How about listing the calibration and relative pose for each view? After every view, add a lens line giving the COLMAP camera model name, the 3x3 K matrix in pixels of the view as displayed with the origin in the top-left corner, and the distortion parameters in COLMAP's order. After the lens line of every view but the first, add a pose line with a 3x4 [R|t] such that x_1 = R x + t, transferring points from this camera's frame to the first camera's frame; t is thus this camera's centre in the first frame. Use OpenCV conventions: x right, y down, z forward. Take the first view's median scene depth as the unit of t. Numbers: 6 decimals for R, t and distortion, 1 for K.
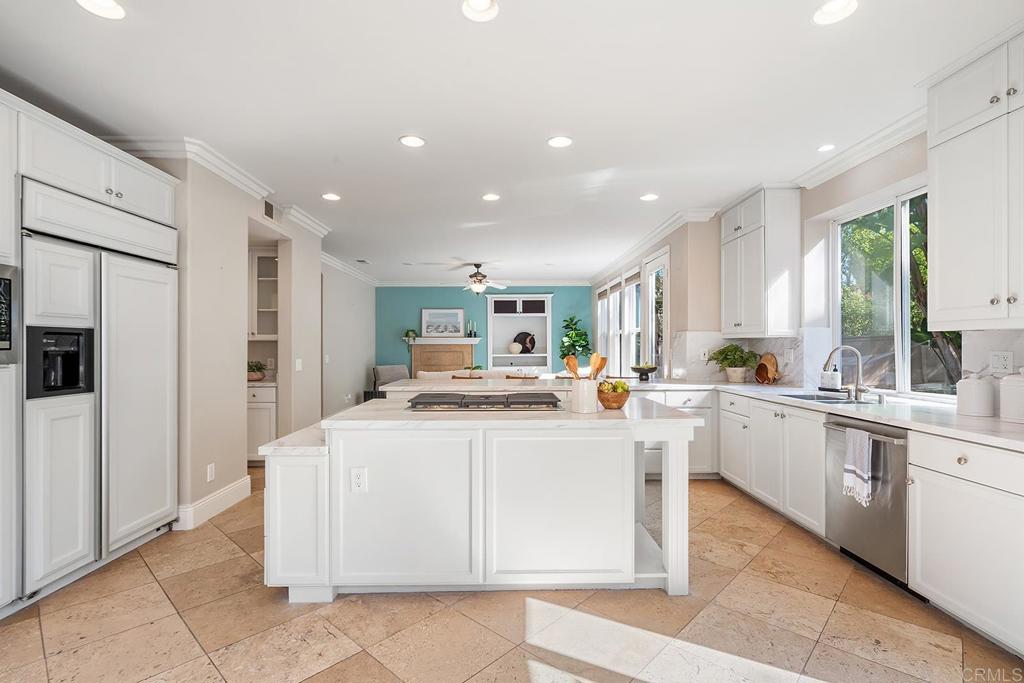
lens RADIAL K [[470.6, 0, 512.7], [0, 470.6, 346.9], [0, 0, 1]] dist [0.005098, -0.000642]
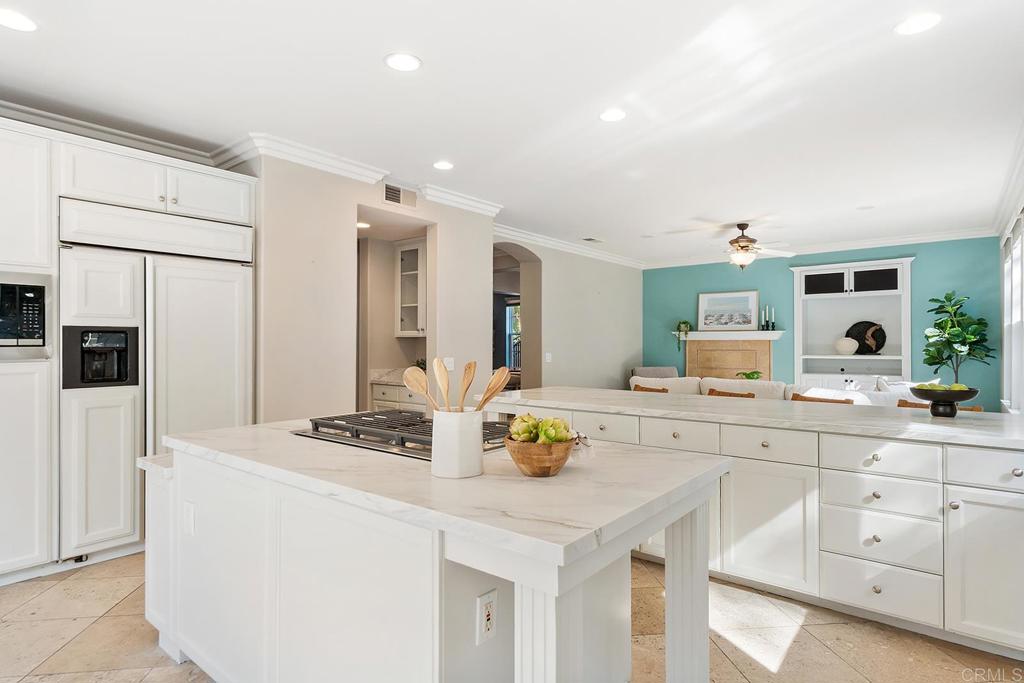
lens RADIAL K [[541.6, 0, 515.7], [0, 541.6, 342.0], [0, 0, 1]] dist [0.001288, 0.001381]
pose [[0.771861, 0.001010, -0.635790, 0.172629], [-0.002326, 0.999997, -0.001235, -0.001257], [0.635787, 0.002433, 0.771861, 0.176561]]
